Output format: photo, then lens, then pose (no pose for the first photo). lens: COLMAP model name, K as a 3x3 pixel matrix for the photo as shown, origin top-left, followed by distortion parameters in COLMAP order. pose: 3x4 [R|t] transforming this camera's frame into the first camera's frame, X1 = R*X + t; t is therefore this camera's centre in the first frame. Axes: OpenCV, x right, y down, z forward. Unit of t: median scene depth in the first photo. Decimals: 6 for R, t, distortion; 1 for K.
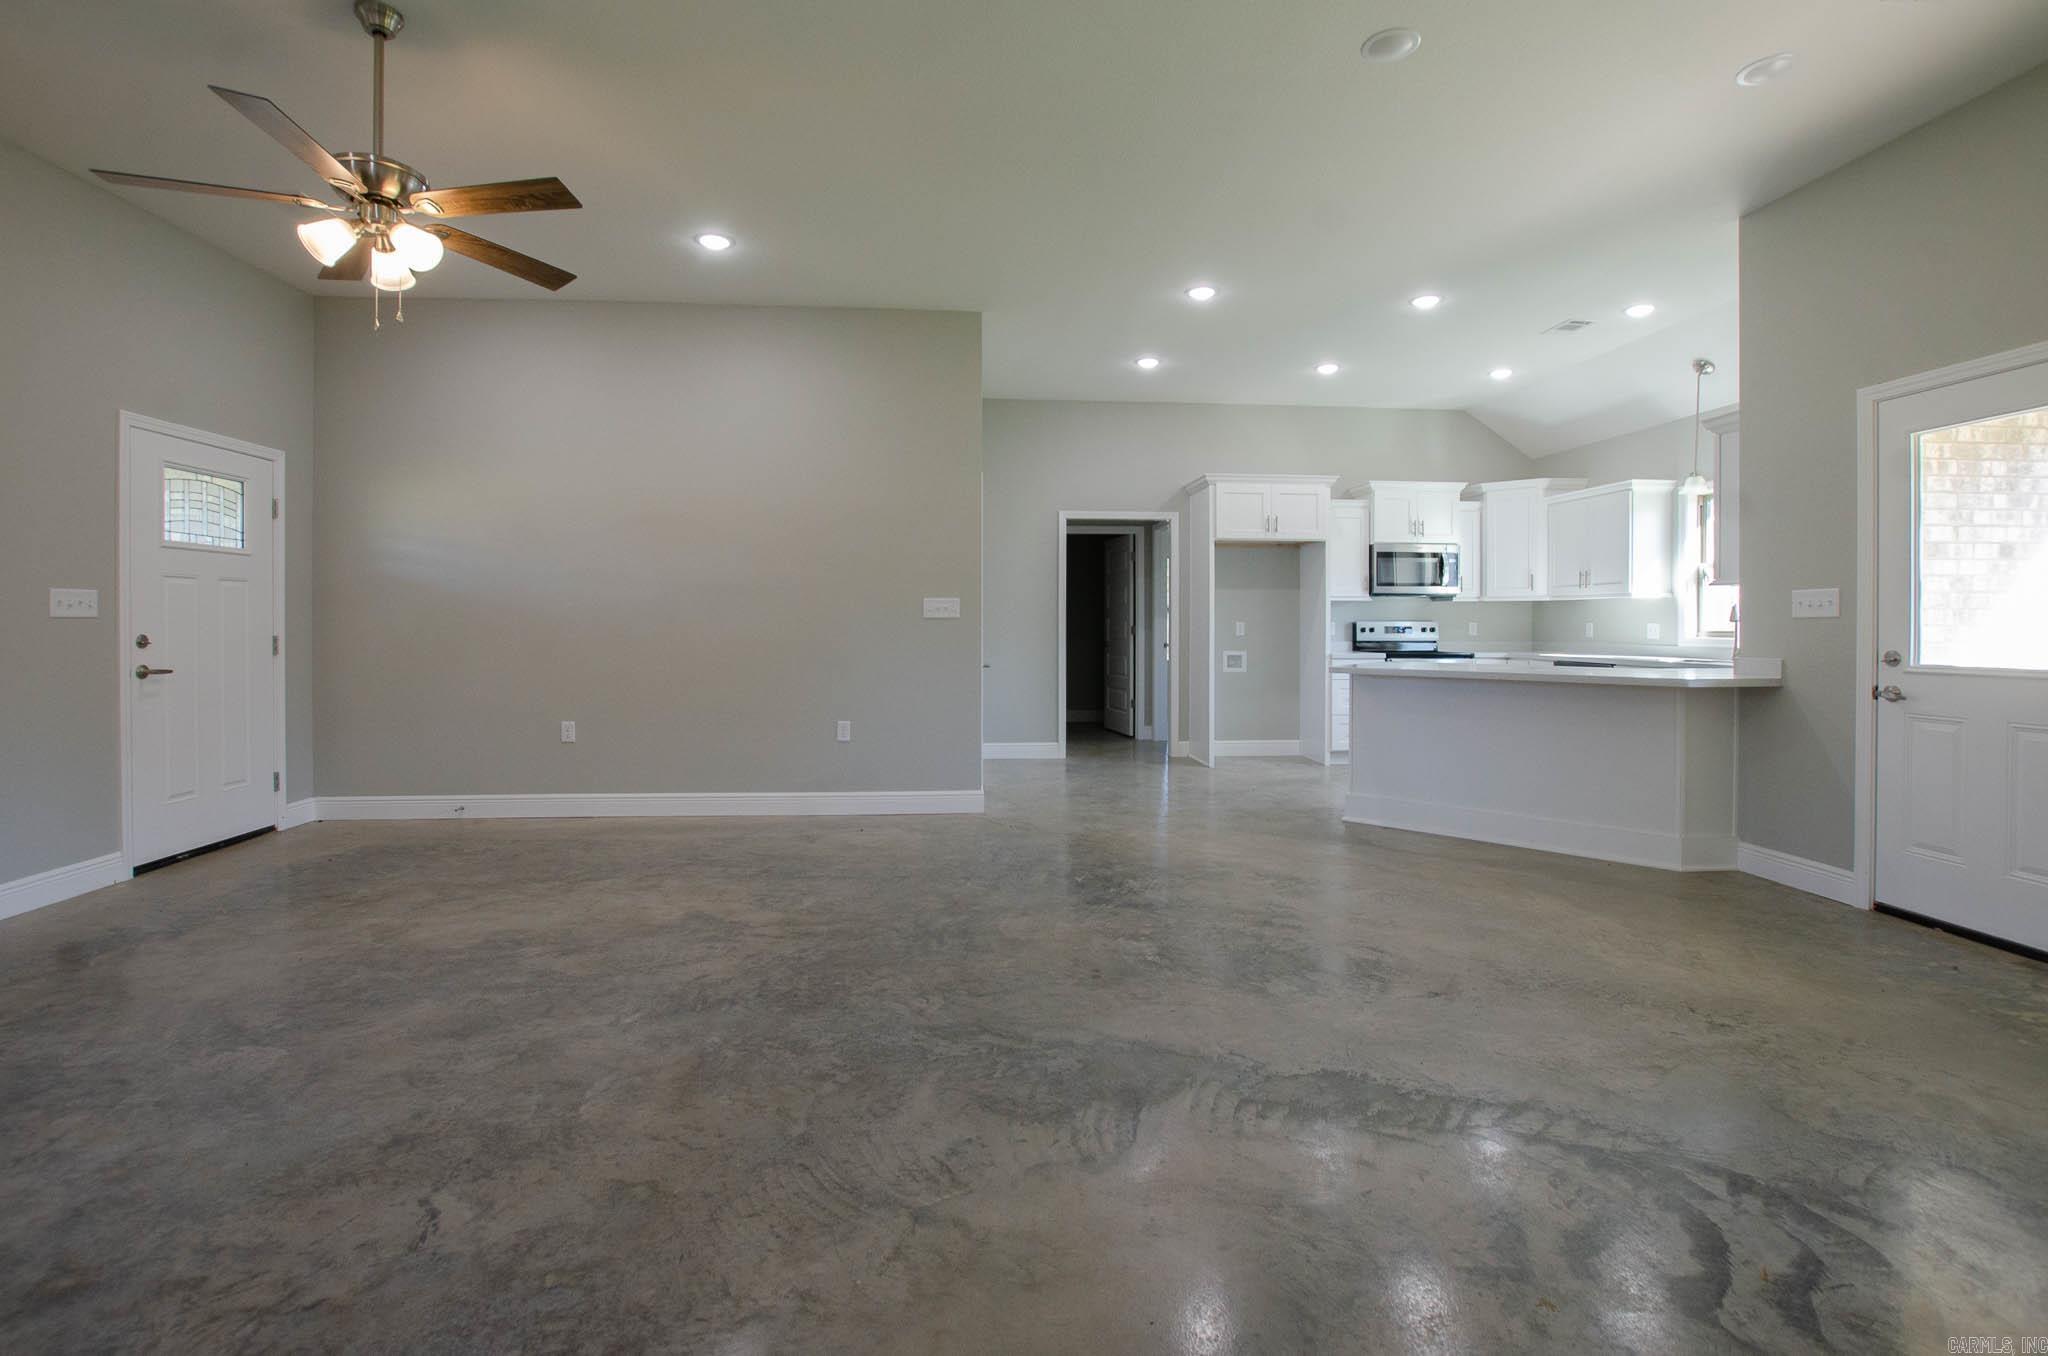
lens RADIAL K [[908.7, 0, 1019.6], [0, 908.7, 663.4], [0, 0, 1]] dist [-0.023148, 0.000634]
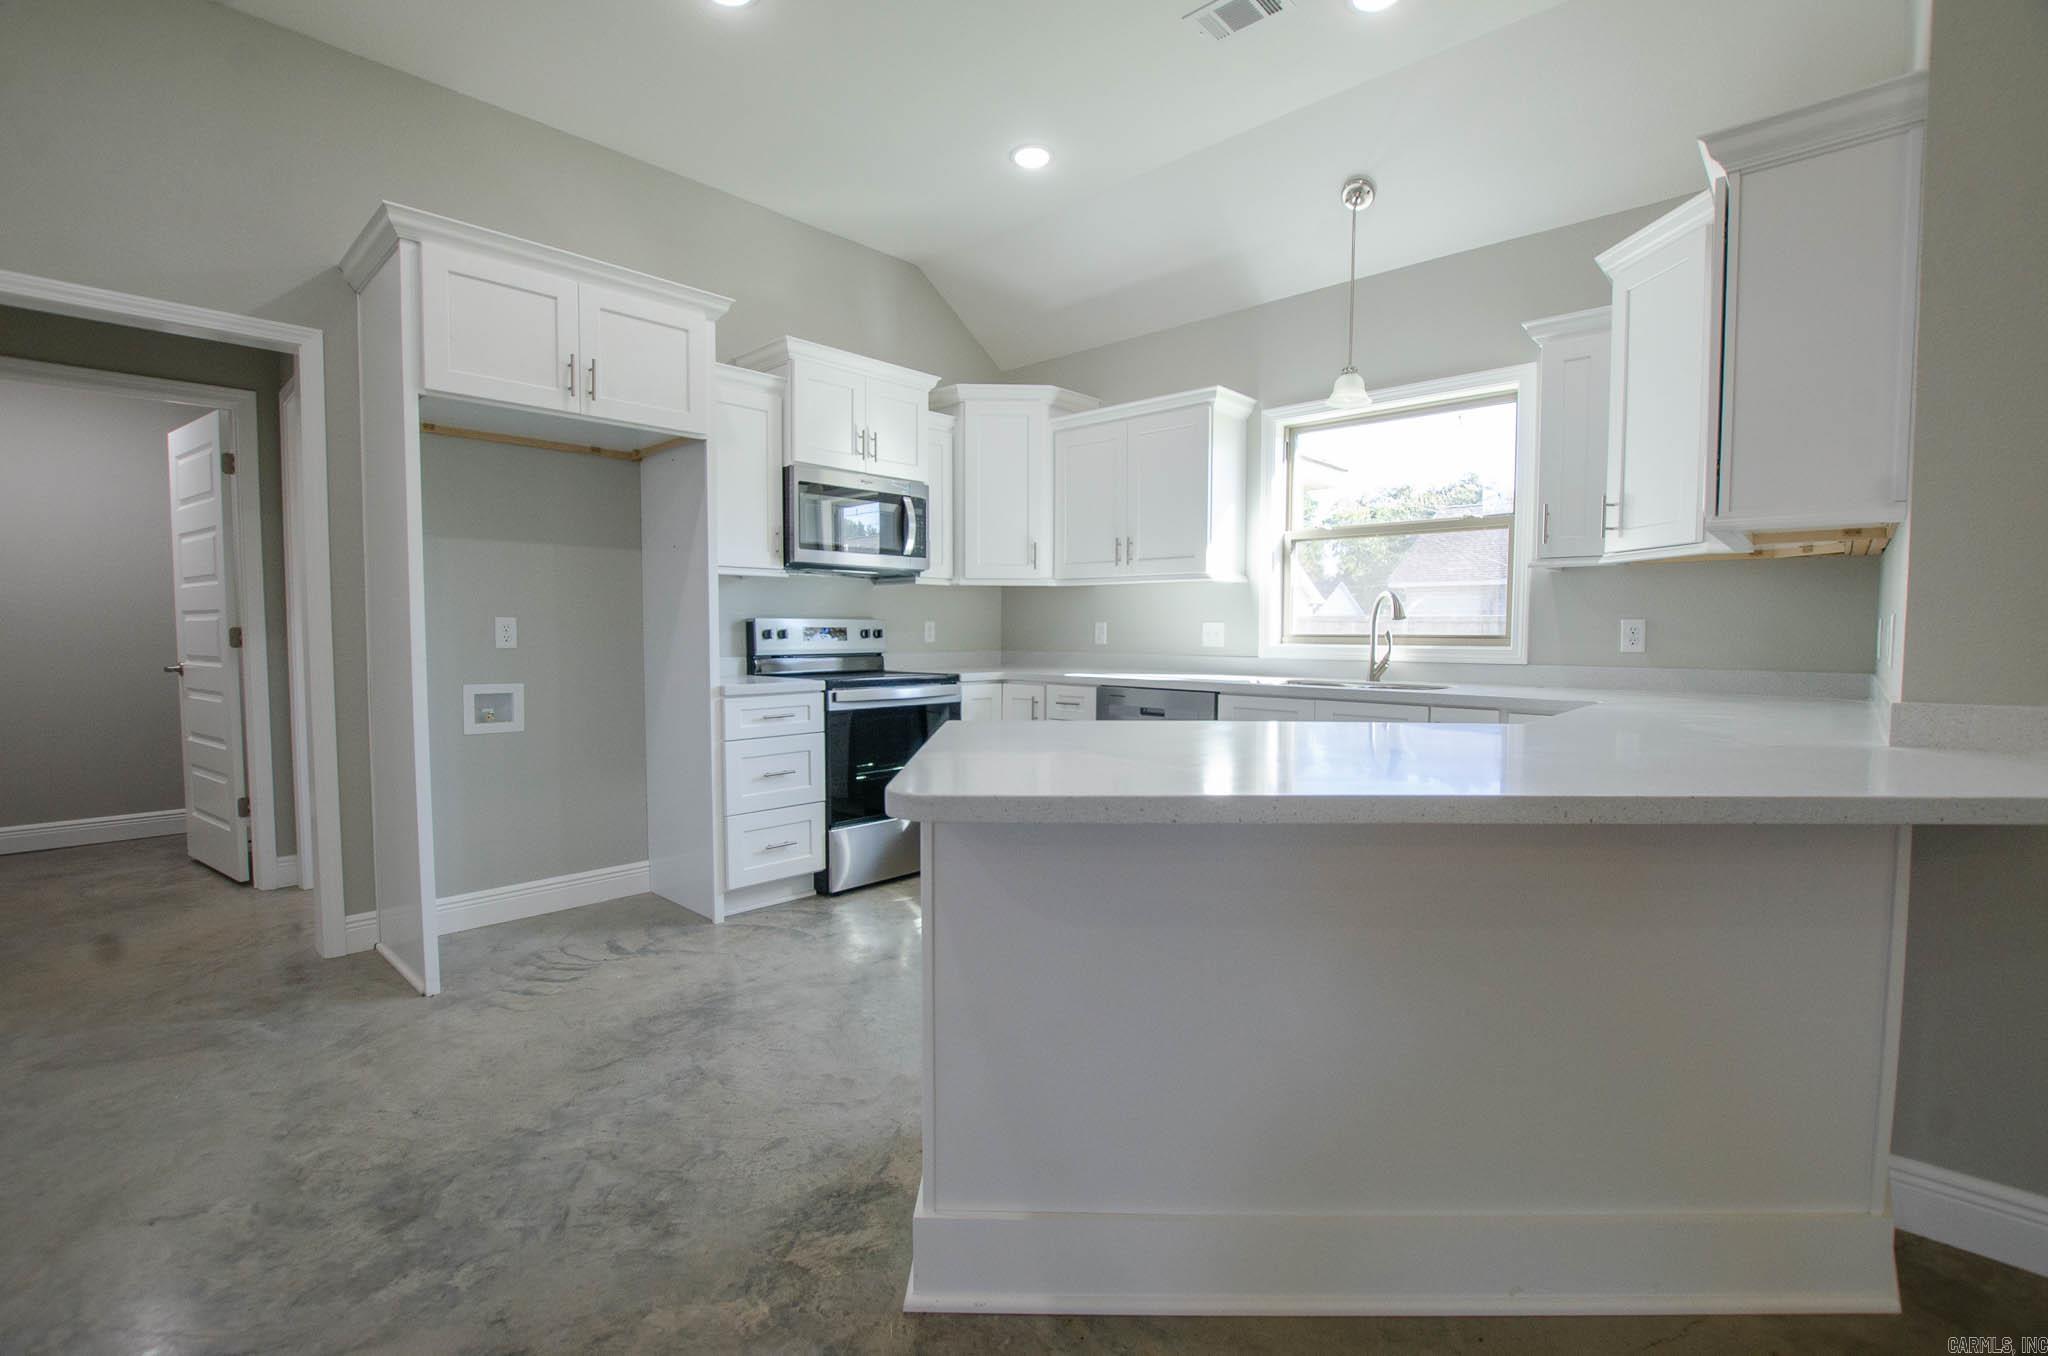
lens RADIAL K [[908.7, 0, 1019.6], [0, 908.7, 663.4], [0, 0, 1]] dist [-0.023148, 0.000634]
pose [[0.738318, -0.024142, 0.674021, 0.142065], [0.026434, 0.999627, 0.006850, -0.021148], [-0.673935, 0.012760, 0.738681, 0.549109]]
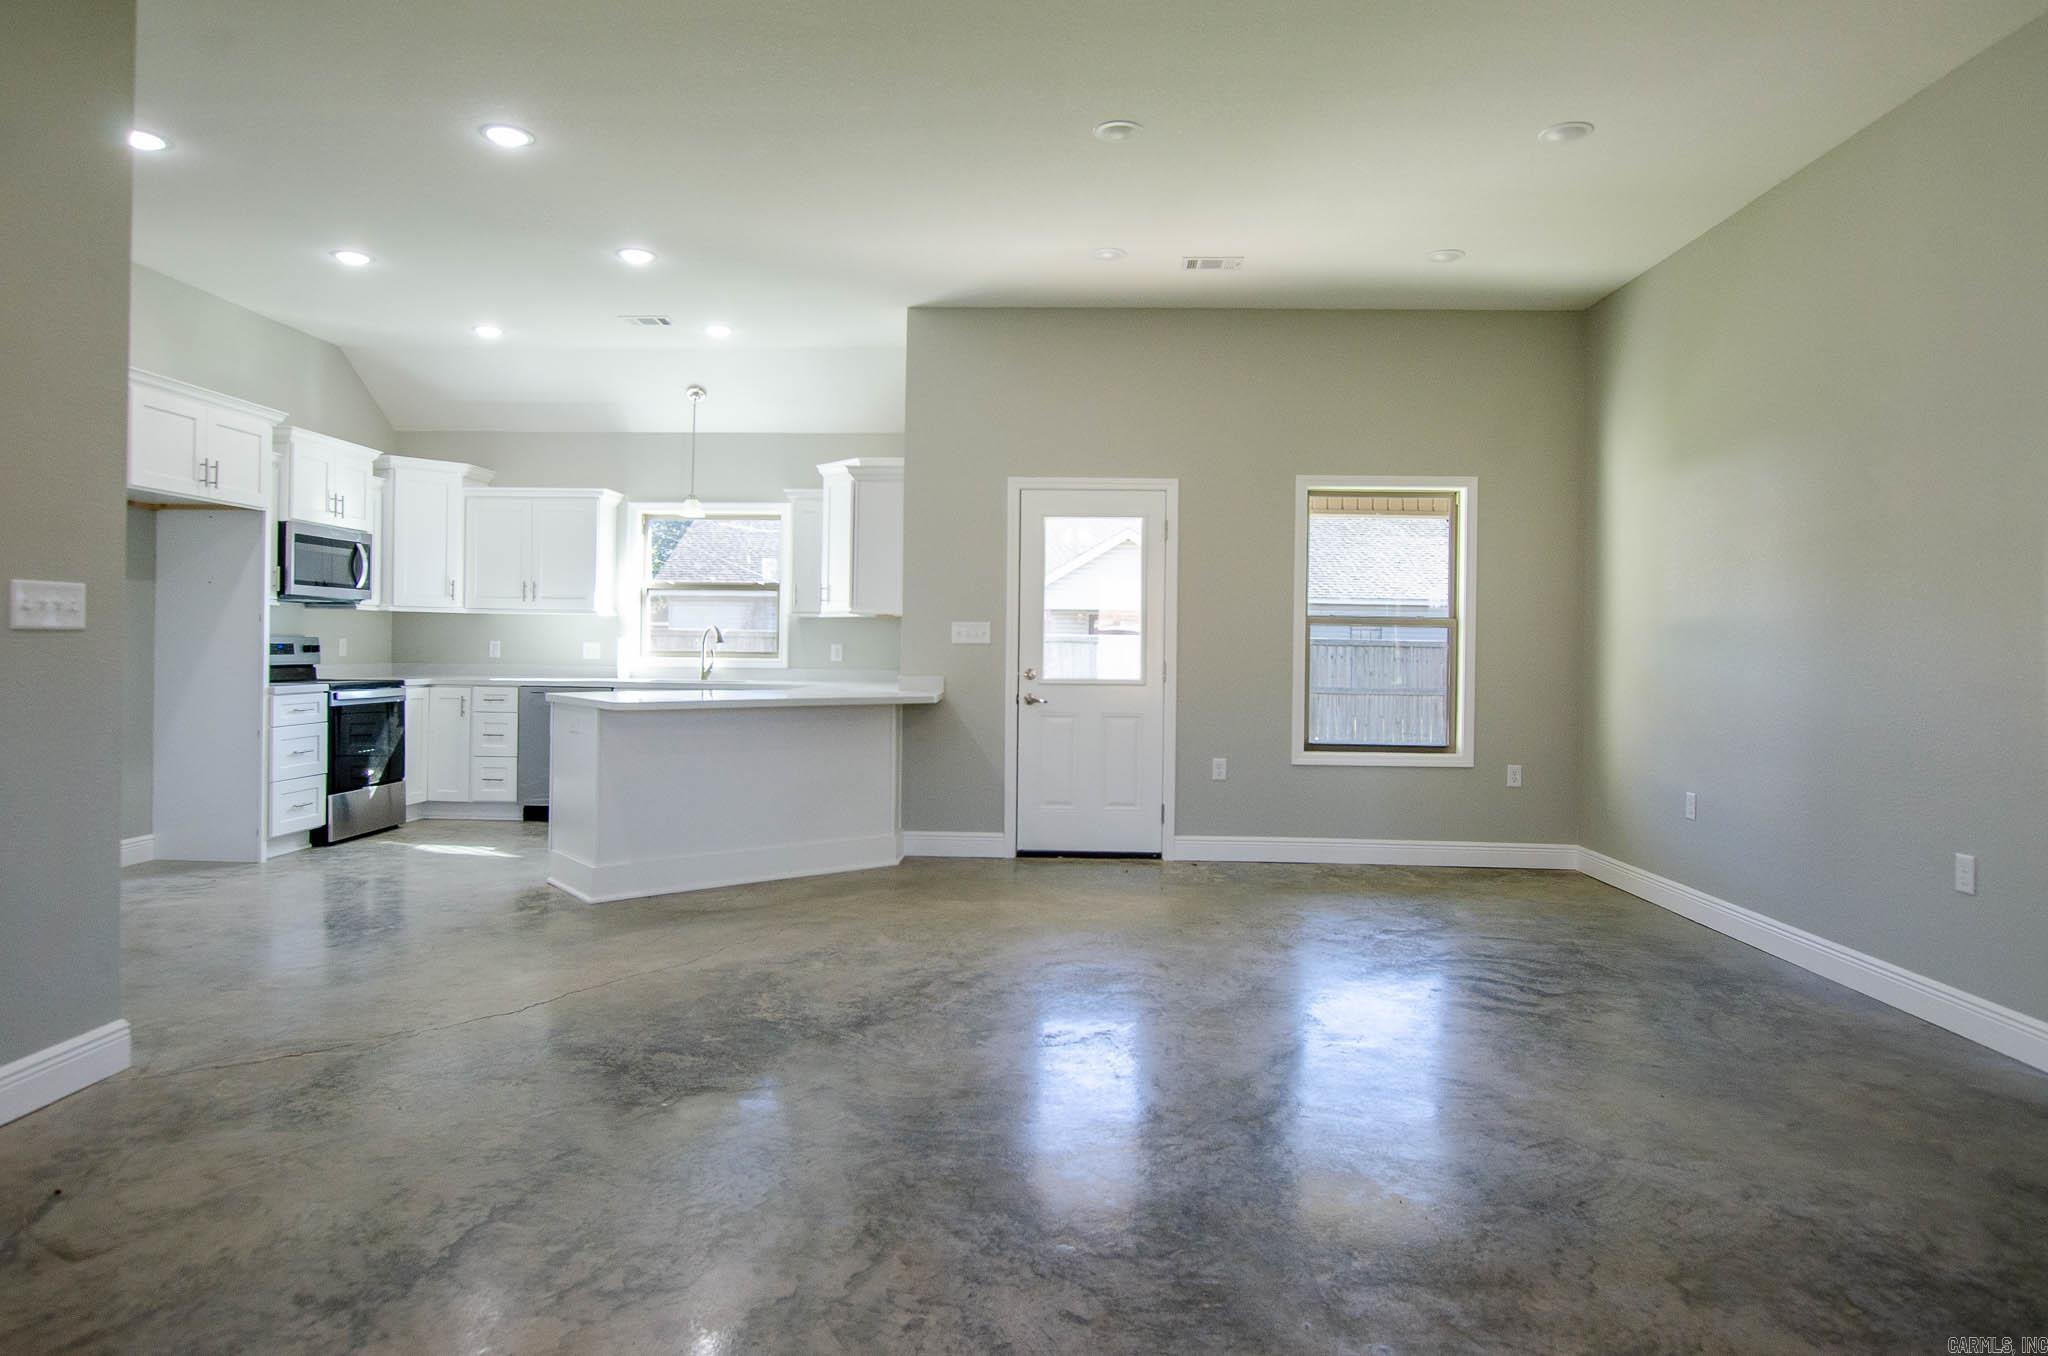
lens RADIAL K [[1173.4, 0, 1013.1], [0, 1173.4, 687.5], [0, 0, 1]] dist [-0.013803, -0.000196]
pose [[0.127702, -0.033809, 0.991236, -0.406125], [0.029705, 0.999101, 0.030251, -0.019669], [-0.991368, 0.025582, 0.128591, 0.368553]]
